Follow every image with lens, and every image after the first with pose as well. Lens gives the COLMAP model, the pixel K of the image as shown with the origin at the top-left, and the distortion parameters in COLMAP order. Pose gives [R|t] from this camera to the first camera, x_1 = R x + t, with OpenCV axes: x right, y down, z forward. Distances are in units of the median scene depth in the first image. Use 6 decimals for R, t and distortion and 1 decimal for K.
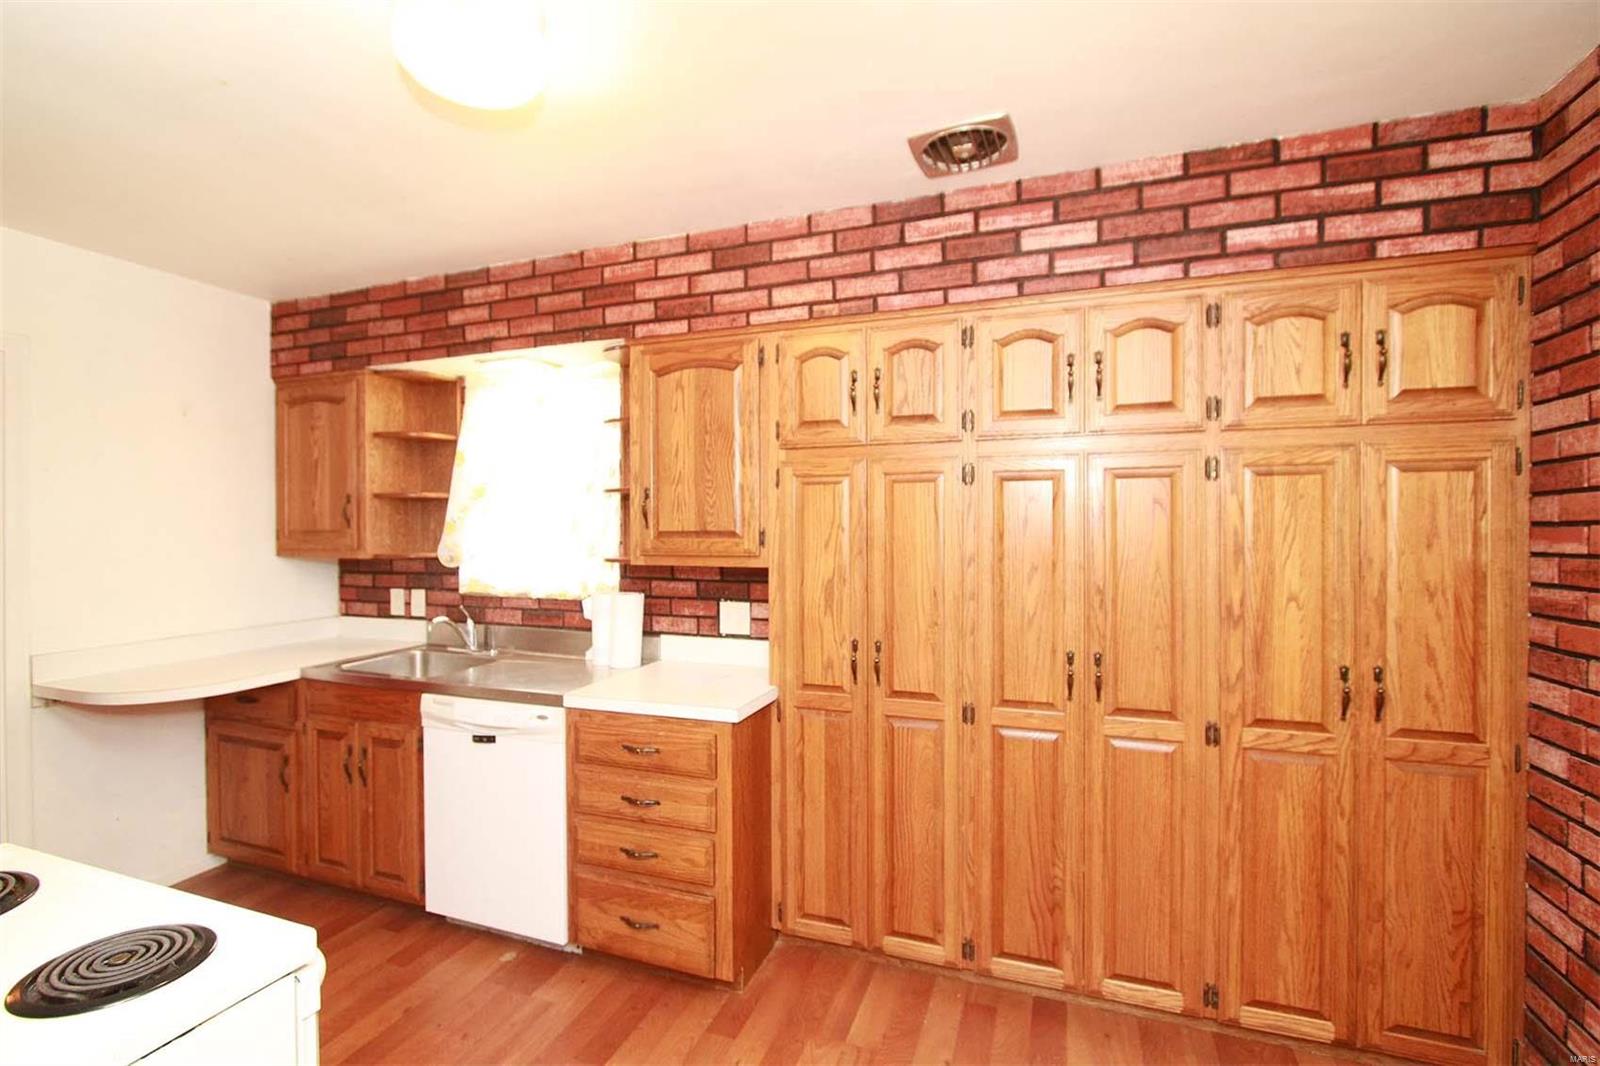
lens RADIAL K [[725.2, 0, 798.4], [0, 725.2, 533.0], [0, 0, 1]] dist [-0.011182, -0.000239]
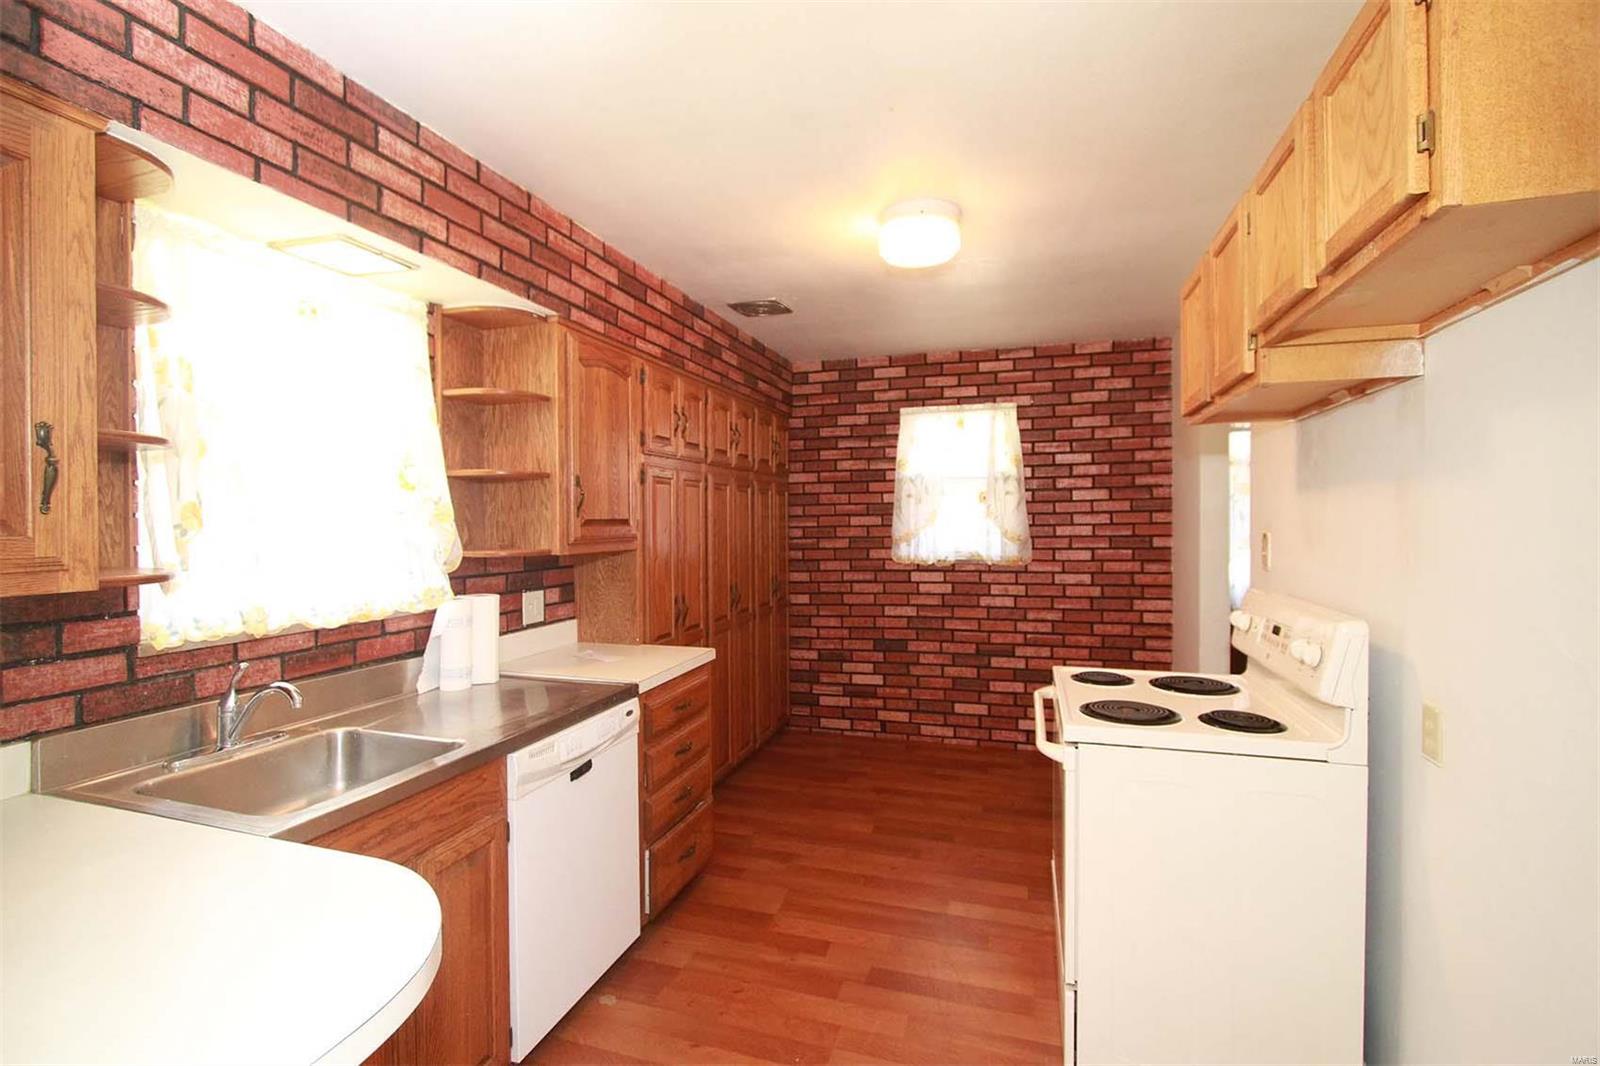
lens RADIAL K [[725.2, 0, 798.4], [0, 725.2, 525.7], [0, 0, 1]] dist [-0.011182, -0.000239]
pose [[-0.048337, -0.007376, 0.998804, -1.264325], [0.011114, 0.999907, 0.007922, 0.001372], [-0.998769, 0.011483, -0.048251, 0.784999]]
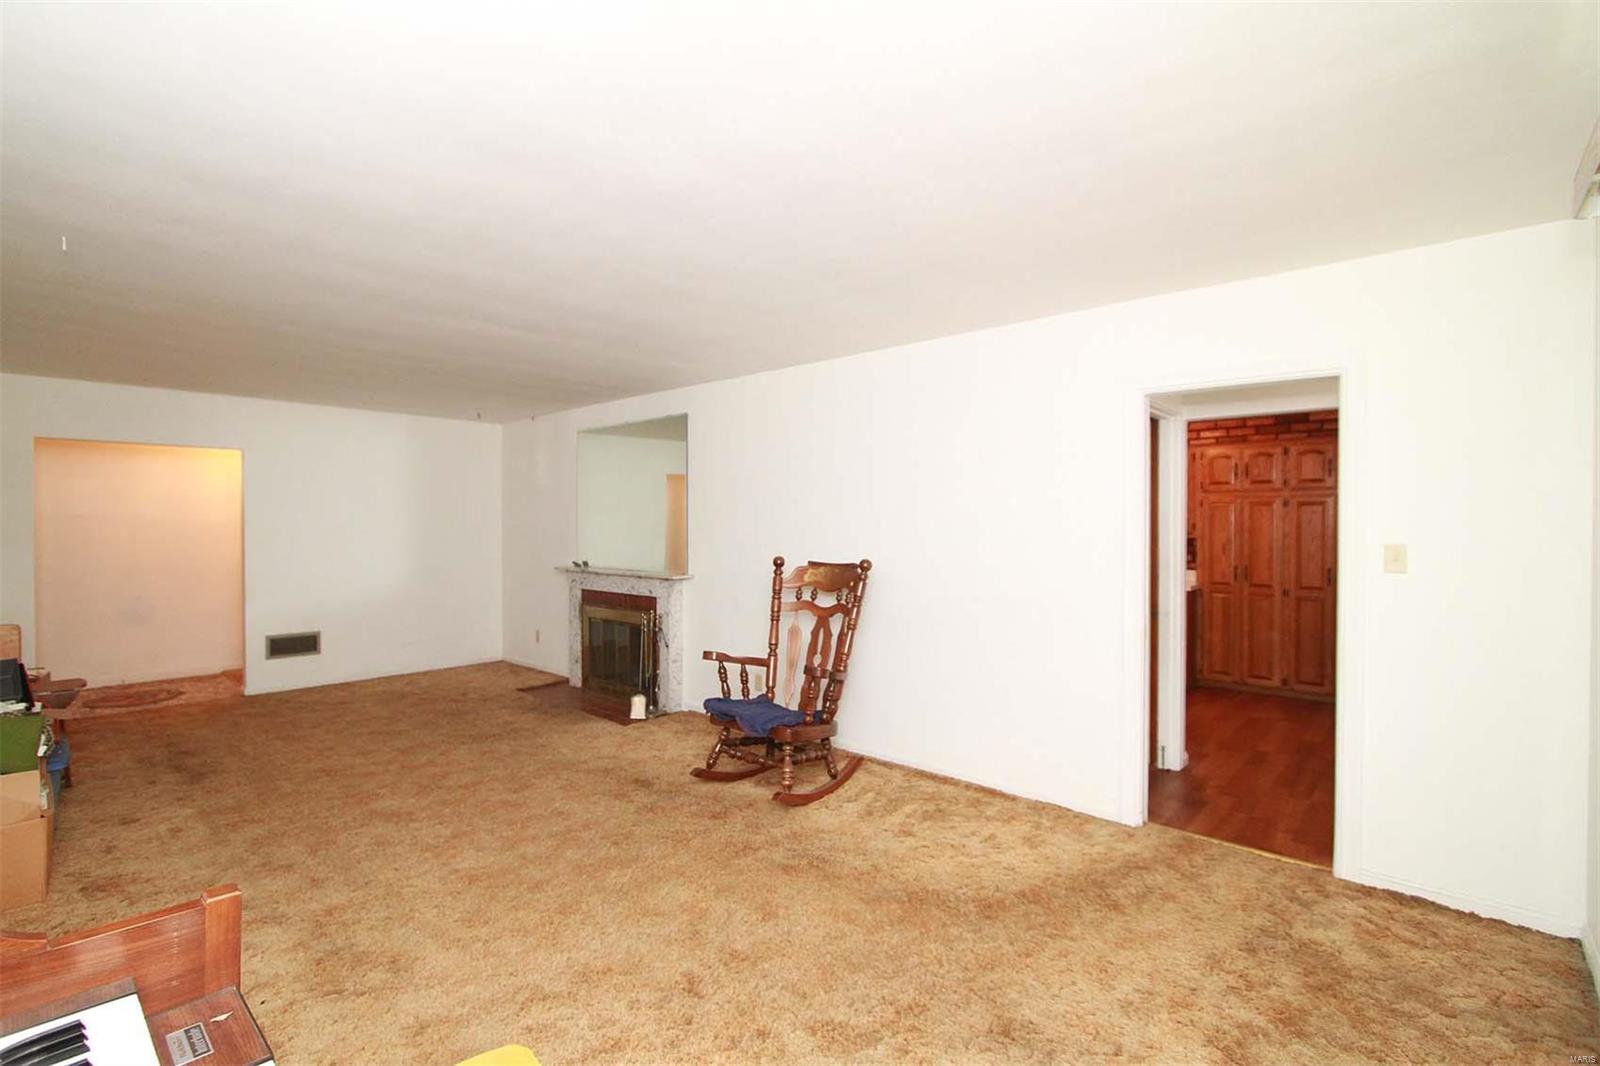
lens RADIAL K [[725.2, 0, 803.7], [0, 725.2, 531.7], [0, 0, 1]] dist [-0.011182, -0.000239]
pose [[0.938155, 0.005471, -0.346171, -0.462146], [-0.006366, 0.999979, -0.001448, 0.036543], [0.346156, 0.003563, 0.938170, -1.906242]]
